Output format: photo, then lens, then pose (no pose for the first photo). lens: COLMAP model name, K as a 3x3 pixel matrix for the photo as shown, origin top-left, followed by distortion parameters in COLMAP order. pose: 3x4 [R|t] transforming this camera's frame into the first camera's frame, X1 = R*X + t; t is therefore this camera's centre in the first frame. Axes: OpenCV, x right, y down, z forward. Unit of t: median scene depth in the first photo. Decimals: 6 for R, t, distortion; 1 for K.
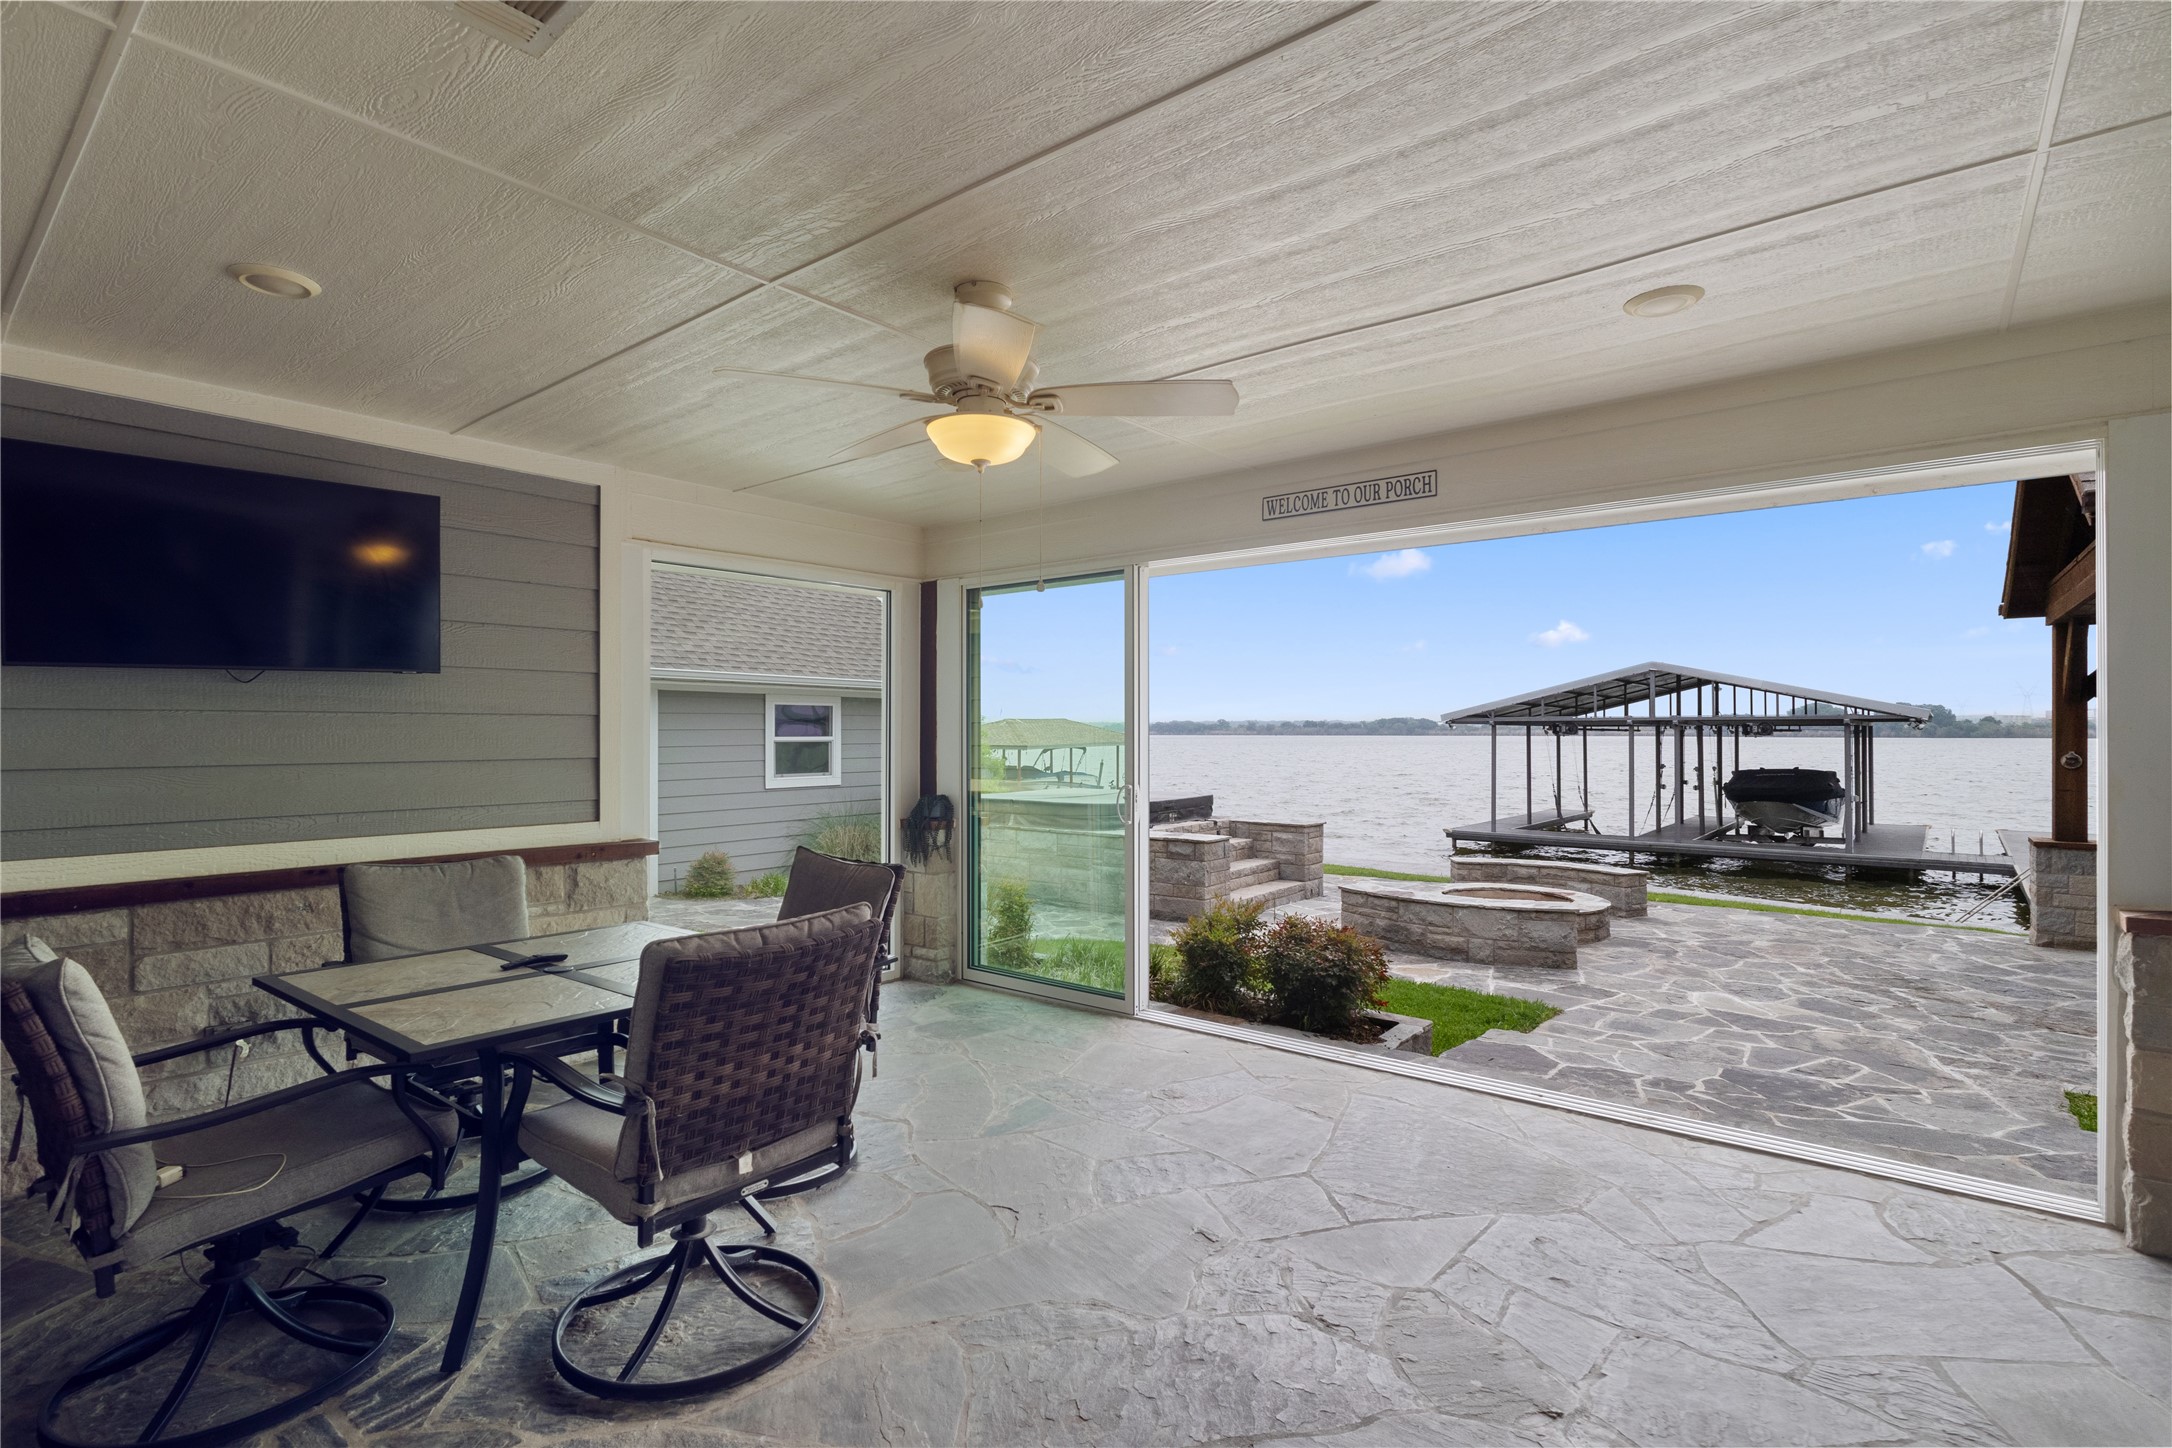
lens RADIAL K [[1040.6, 0, 1086.3], [0, 1040.6, 727.8], [0, 0, 1]] dist [-0.010527, 0.001851]
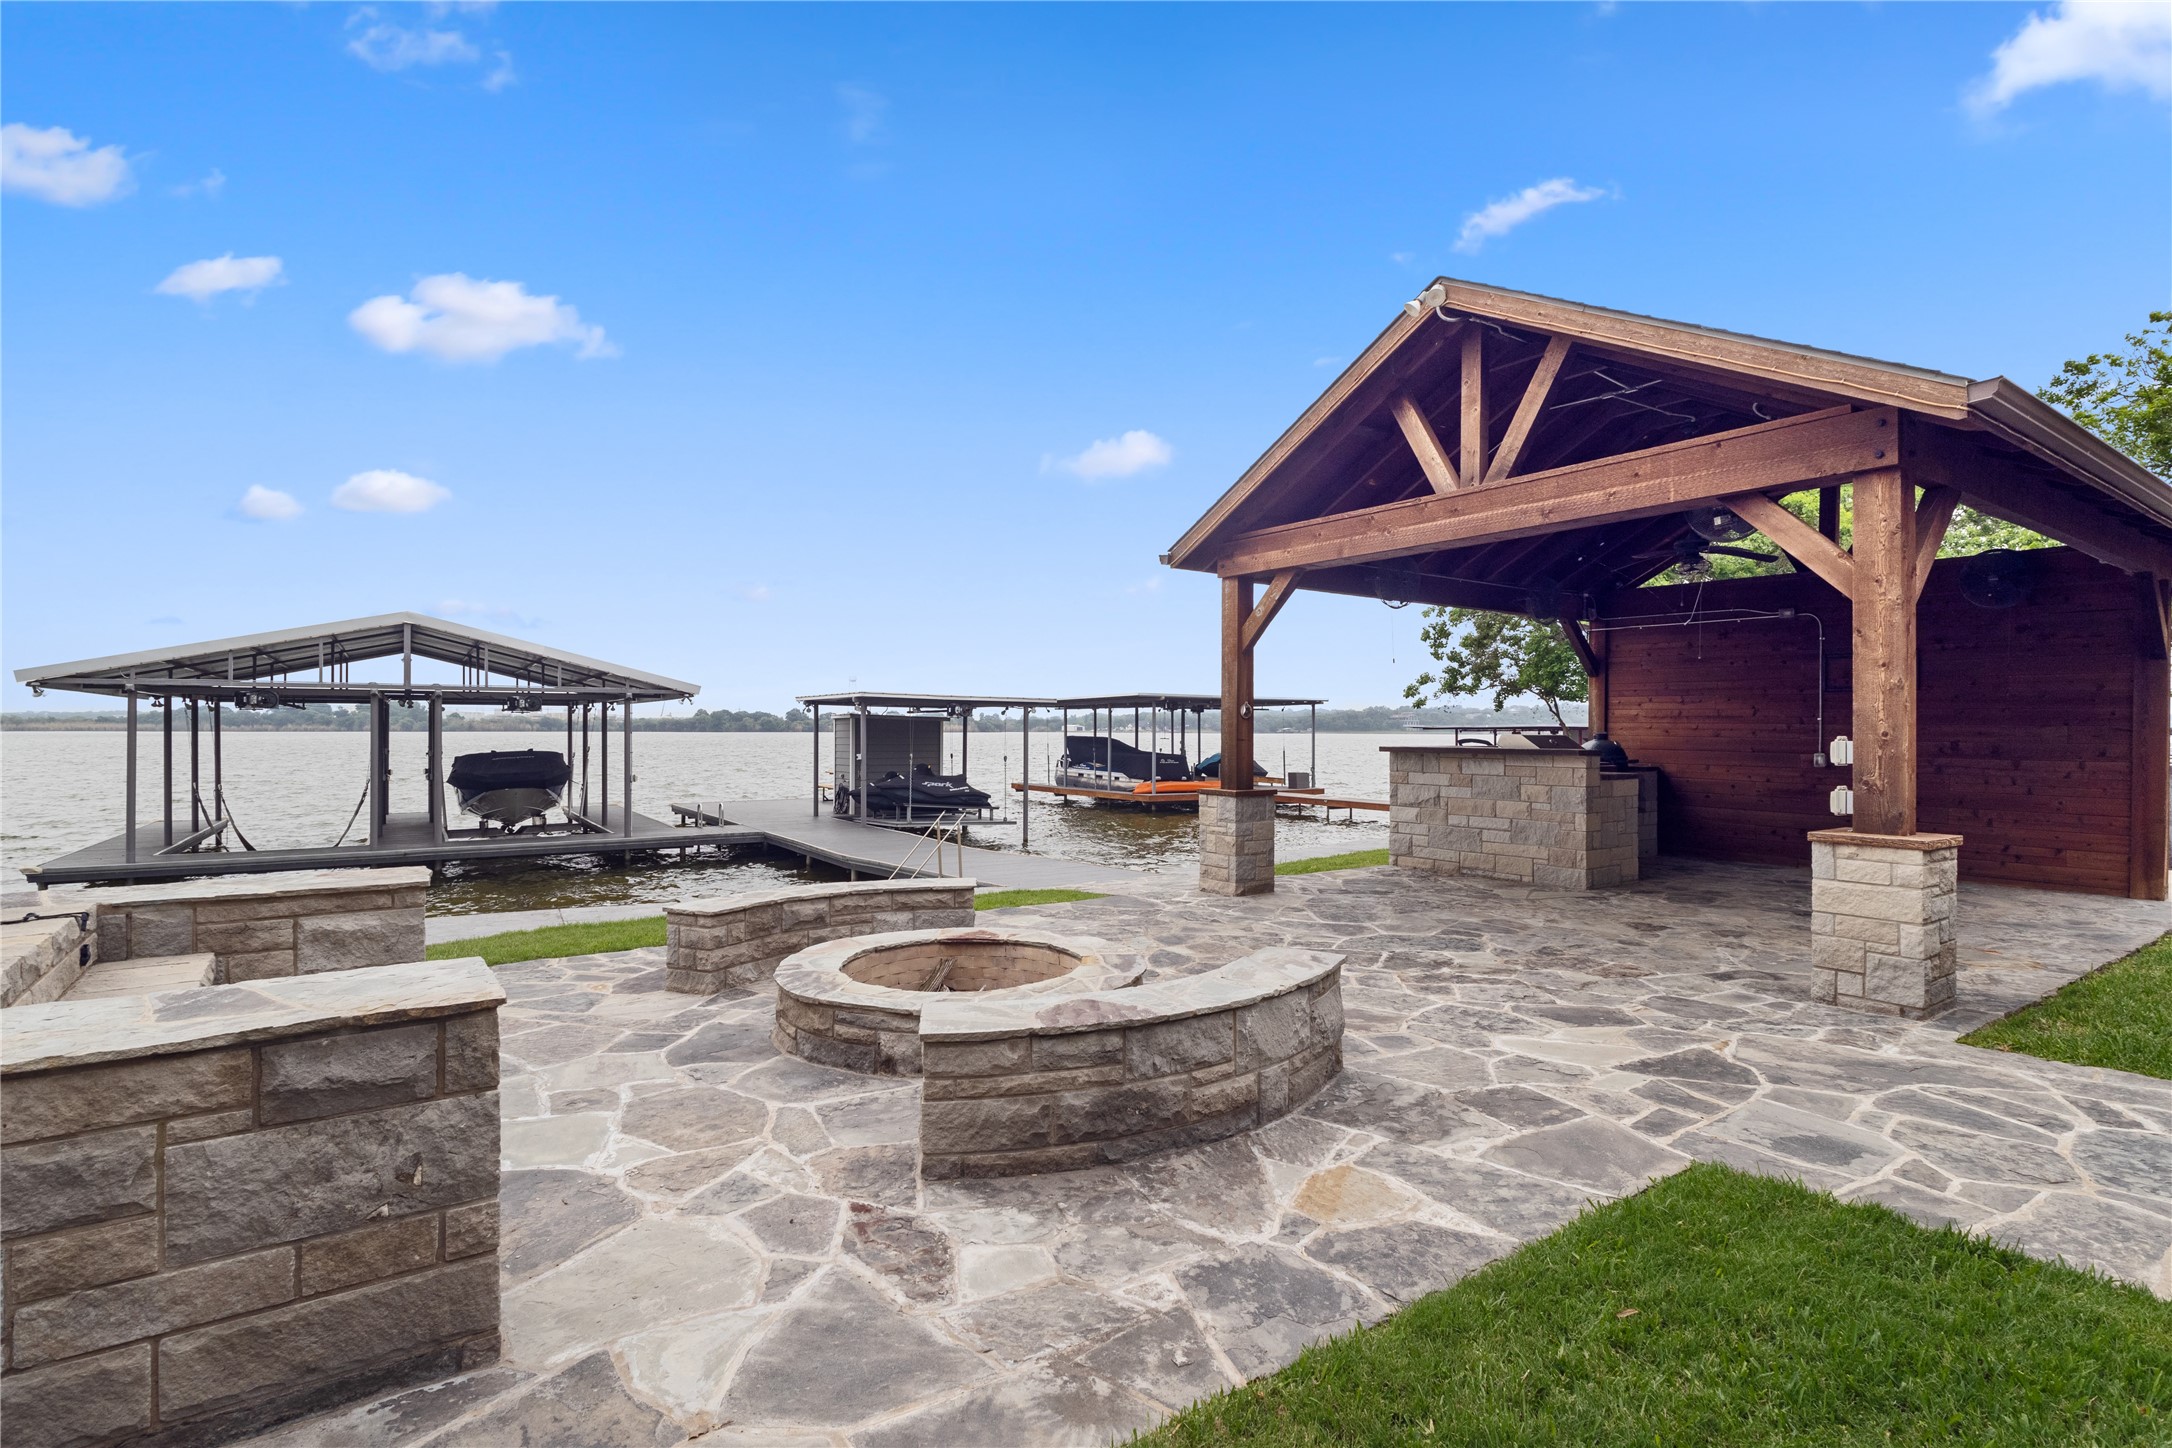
lens RADIAL K [[1040.6, 0, 1080.2], [0, 1040.6, 725.7], [0, 0, 1]] dist [-0.010527, 0.001851]
pose [[0.302701, 0.001242, 0.953085, -0.066041], [-0.003465, 0.999994, -0.000203, 0.044651], [-0.953079, -0.003241, 0.302703, 0.767283]]
